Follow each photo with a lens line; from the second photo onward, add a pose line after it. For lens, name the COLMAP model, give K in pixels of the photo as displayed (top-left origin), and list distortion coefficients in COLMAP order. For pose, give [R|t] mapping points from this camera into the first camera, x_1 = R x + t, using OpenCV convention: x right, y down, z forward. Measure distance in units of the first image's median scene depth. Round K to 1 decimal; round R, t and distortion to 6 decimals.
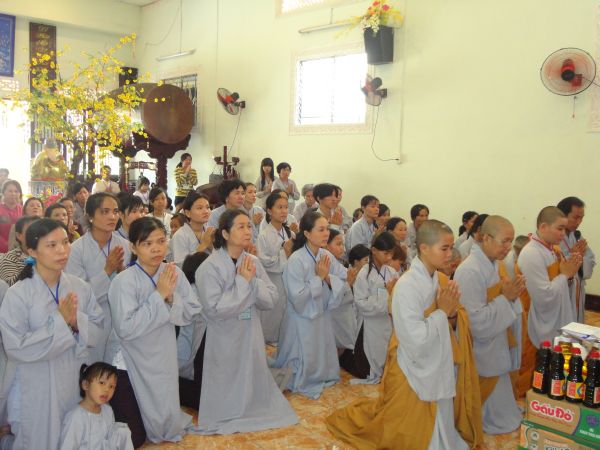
lens RADIAL K [[595.2, 0, 300.0], [0, 595.2, 225.0], [0, 0, 1]] dist [-0.068101, 0.017776]
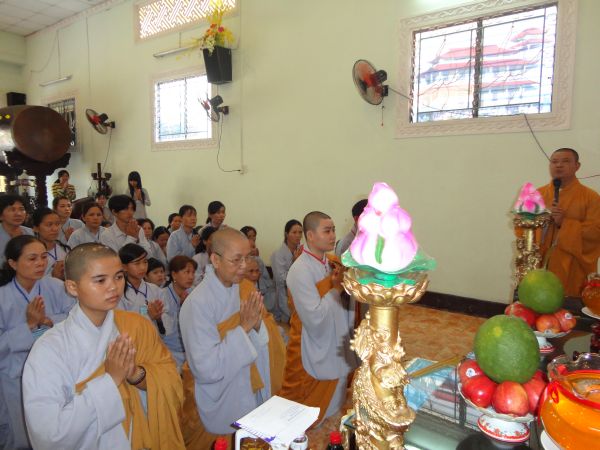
lens RADIAL K [[453.3, 0, 300.0], [0, 453.3, 225.0], [0, 0, 1]] dist [0.007097, 0.003206]
pose [[0.983726, -0.046992, 0.173421, 0.101459], [0.046539, 0.998894, 0.006679, -0.007539], [-0.173543, 0.001501, 0.984825, 0.123823]]
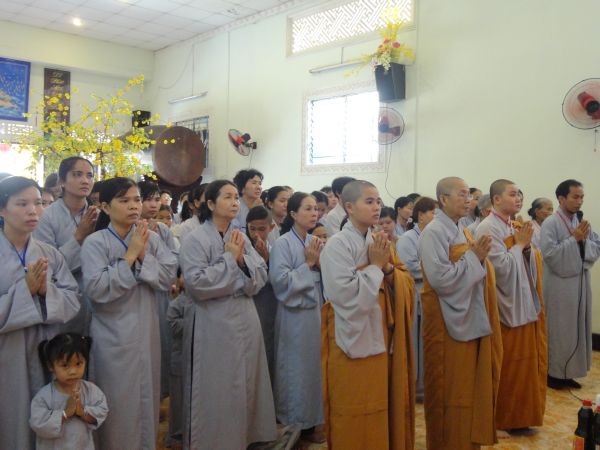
lens RADIAL K [[595.2, 0, 300.0], [0, 595.2, 225.0], [0, 0, 1]] dist [-0.068101, 0.017776]
pose [[0.999609, -0.012216, -0.025148, 0.003831], [0.010456, 0.997566, -0.068943, -0.001377], [0.025929, 0.068653, 0.997304, 0.023494]]
